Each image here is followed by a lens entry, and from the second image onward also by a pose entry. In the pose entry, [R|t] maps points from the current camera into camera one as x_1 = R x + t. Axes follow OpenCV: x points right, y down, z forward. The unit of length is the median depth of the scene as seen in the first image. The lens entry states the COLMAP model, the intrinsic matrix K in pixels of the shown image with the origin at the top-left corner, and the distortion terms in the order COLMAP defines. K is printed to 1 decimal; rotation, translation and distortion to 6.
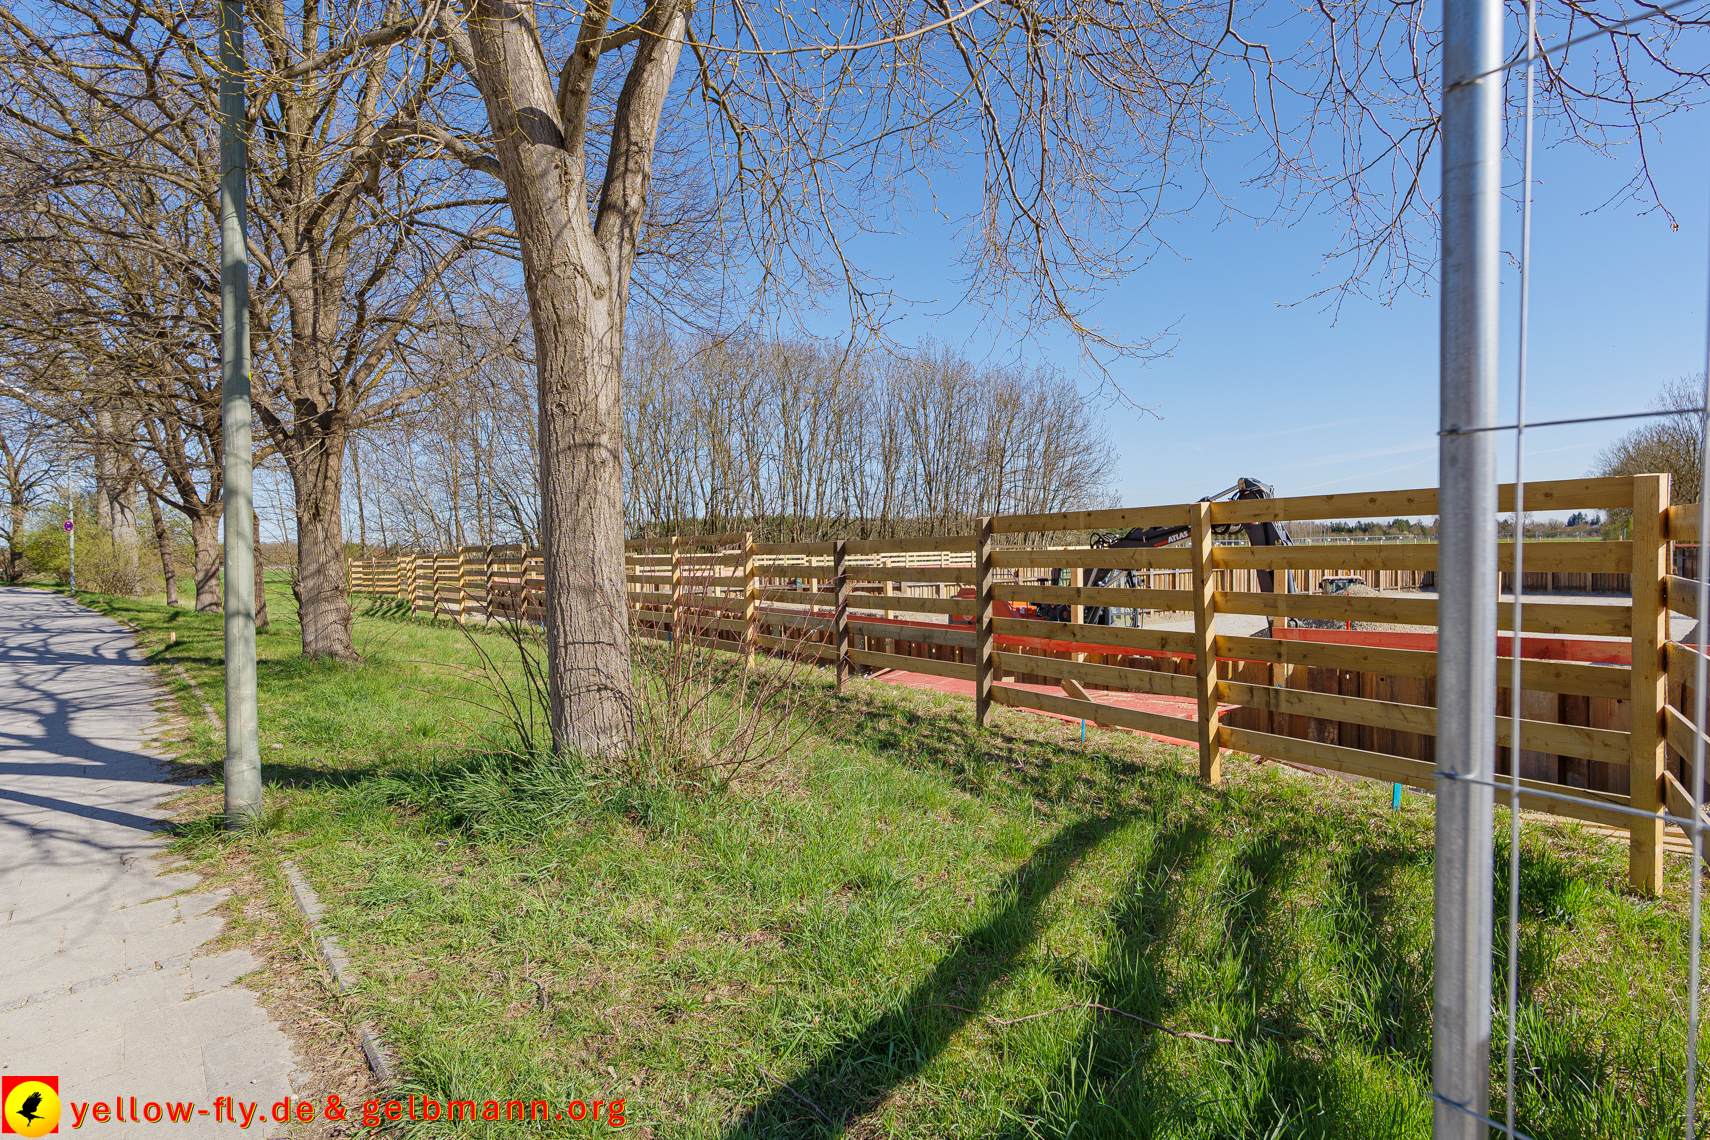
lens RADIAL K [[921.1, 0, 896.0], [0, 921.1, 570.7], [0, 0, 1]] dist [-0.007159, 0.015714]
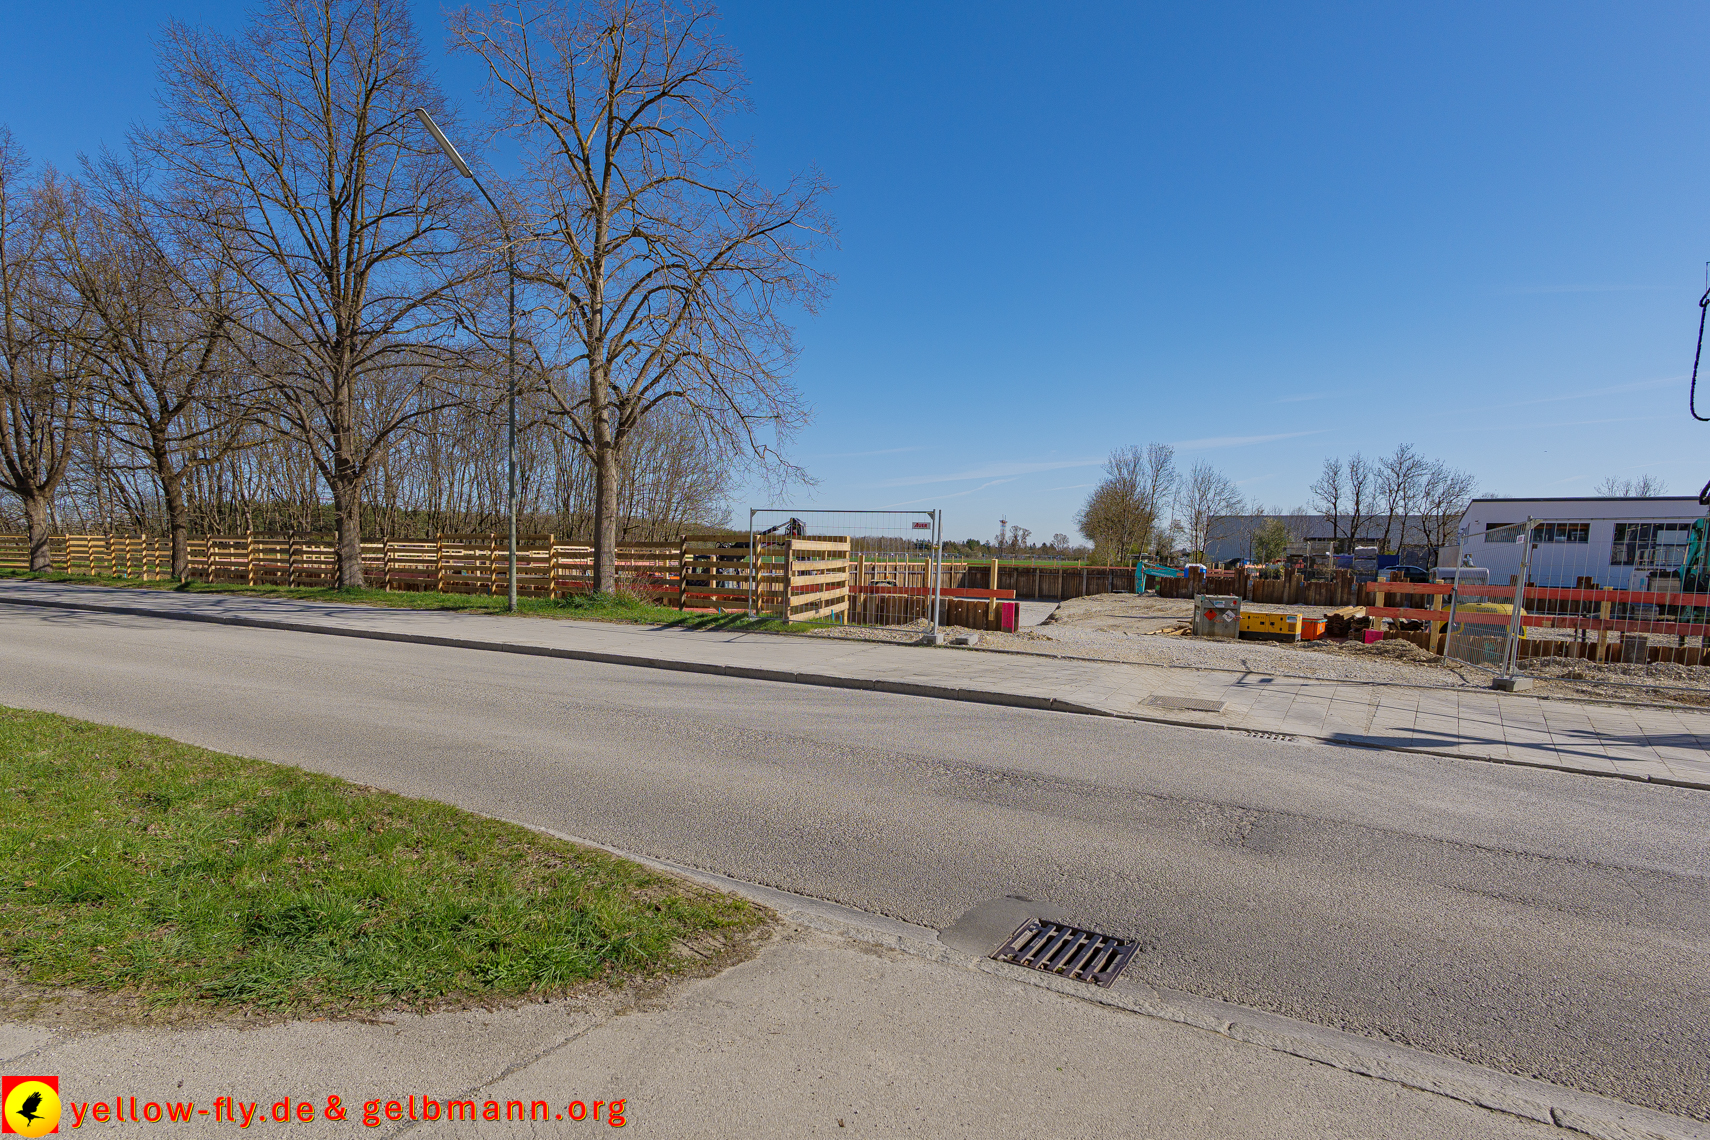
lens RADIAL K [[921.1, 0, 896.0], [0, 921.1, 570.7], [0, 0, 1]] dist [-0.007159, 0.015714]
pose [[0.912291, 0.032415, 0.408258, -0.293313], [-0.030327, 0.999473, -0.011589, 0.038455], [-0.408419, -0.001809, 0.912793, -1.157021]]
